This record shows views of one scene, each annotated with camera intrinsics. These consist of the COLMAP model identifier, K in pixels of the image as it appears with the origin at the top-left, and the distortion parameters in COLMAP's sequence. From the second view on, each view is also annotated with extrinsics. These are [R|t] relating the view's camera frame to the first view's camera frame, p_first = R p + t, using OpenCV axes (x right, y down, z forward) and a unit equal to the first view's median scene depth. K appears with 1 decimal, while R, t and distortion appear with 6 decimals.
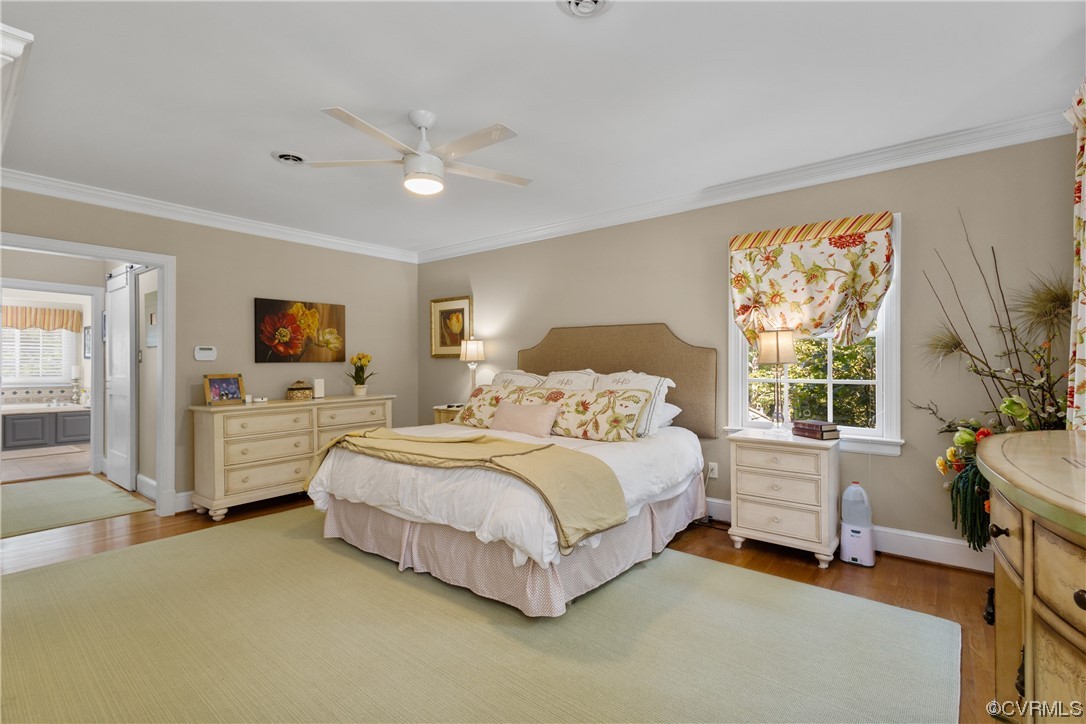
lens RADIAL K [[504.5, 0, 539.3], [0, 504.5, 365.4], [0, 0, 1]] dist [0.000511, -0.000694]
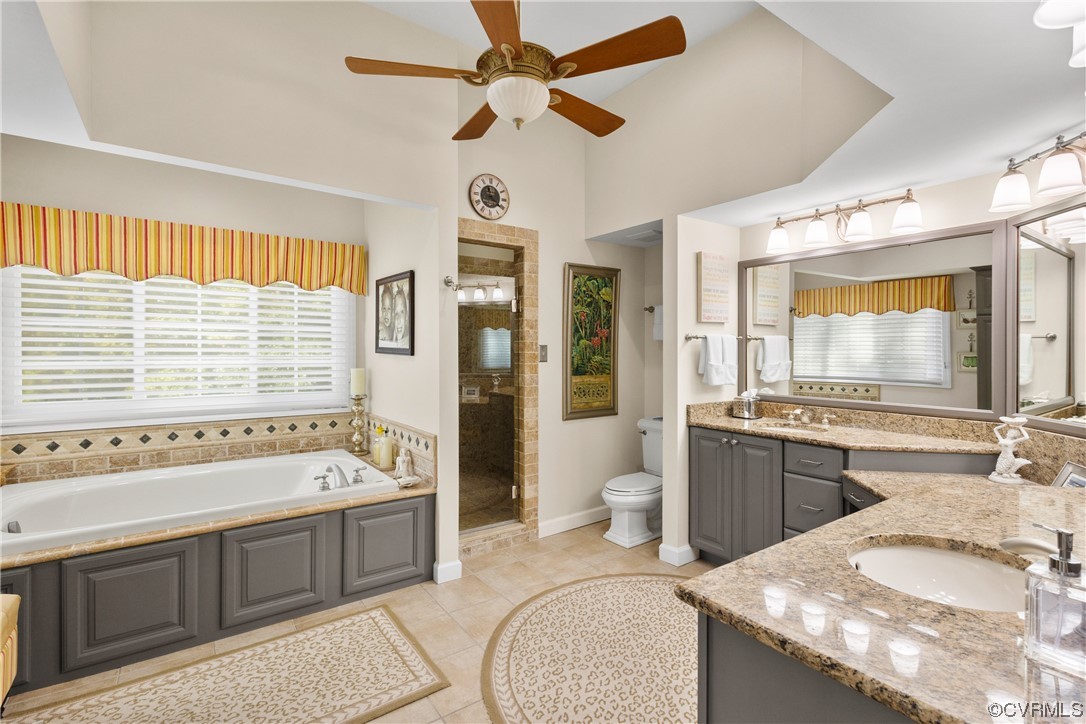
lens RADIAL K [[504.5, 0, 547.0], [0, 504.5, 353.6], [0, 0, 1]] dist [0.000511, -0.000694]
pose [[0.963125, 0.002449, -0.269042, -0.643807], [-0.002328, 0.999997, 0.000767, -0.012916], [0.269043, -0.000113, 0.963128, 0.620343]]
